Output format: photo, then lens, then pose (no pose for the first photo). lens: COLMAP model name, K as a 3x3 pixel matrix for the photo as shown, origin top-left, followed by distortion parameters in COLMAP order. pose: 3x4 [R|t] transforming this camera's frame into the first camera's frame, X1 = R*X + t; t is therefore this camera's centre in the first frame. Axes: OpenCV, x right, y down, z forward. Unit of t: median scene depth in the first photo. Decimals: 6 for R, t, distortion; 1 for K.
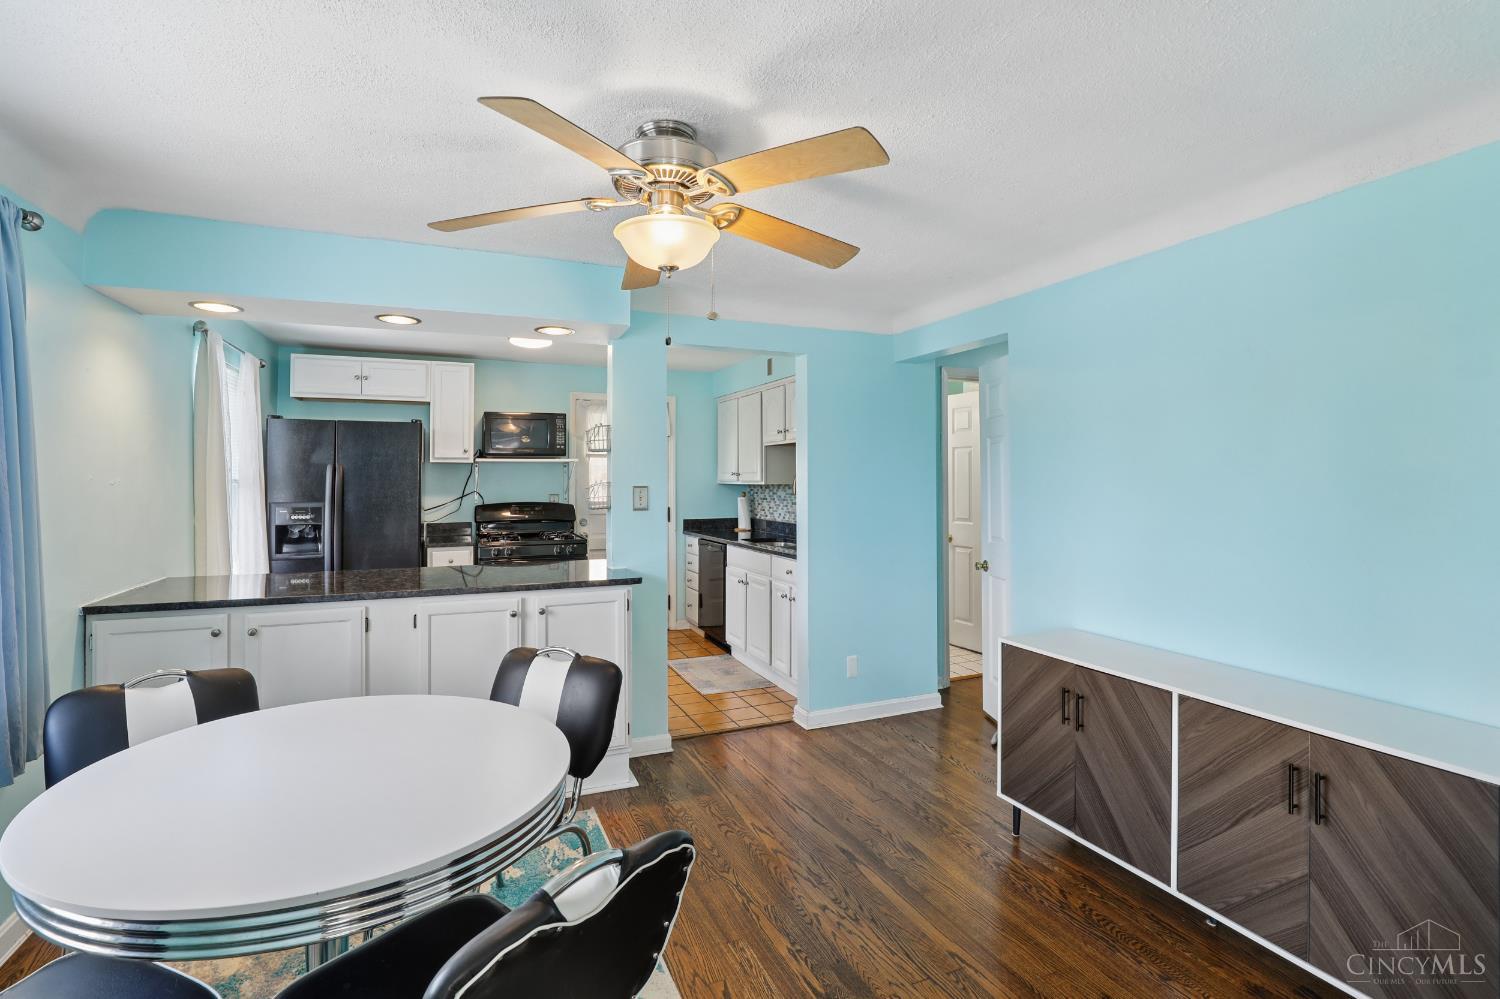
lens RADIAL K [[690.3, 0, 747.9], [0, 690.3, 494.3], [0, 0, 1]] dist [-0.034358, 0.003933]
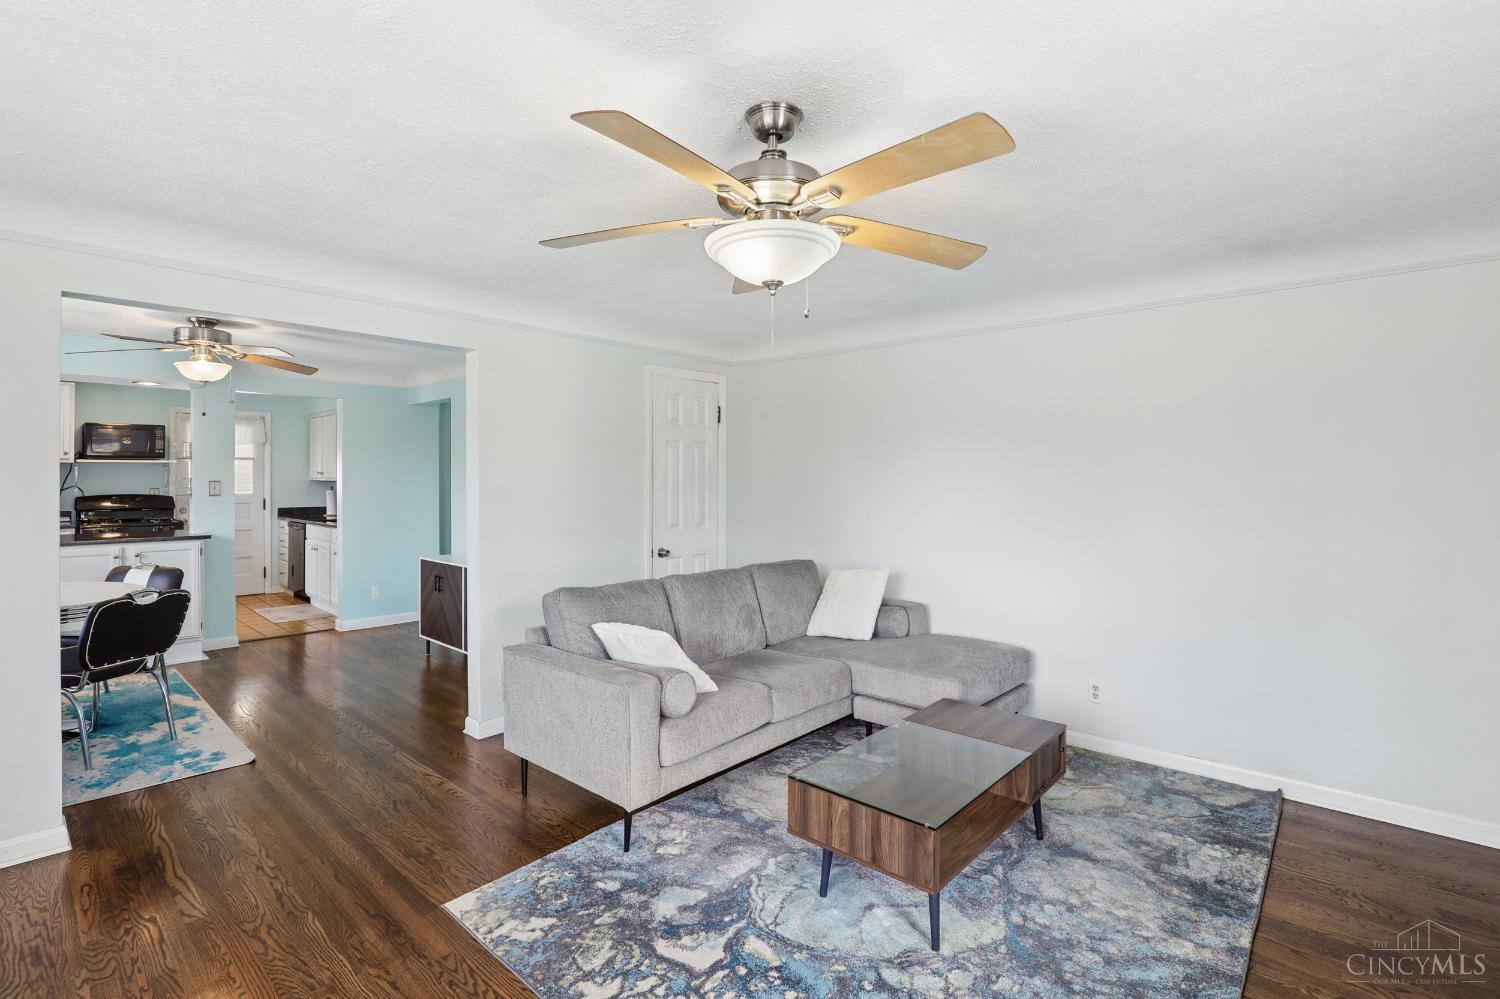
lens RADIAL K [[690.3, 0, 750.6], [0, 690.3, 486.4], [0, 0, 1]] dist [-0.034358, 0.003933]
pose [[0.907015, 0.000112, 0.421099, 0.202163], [0.004273, 0.999946, -0.009469, 0.013859], [-0.421077, 0.010388, 0.906965, -0.615312]]
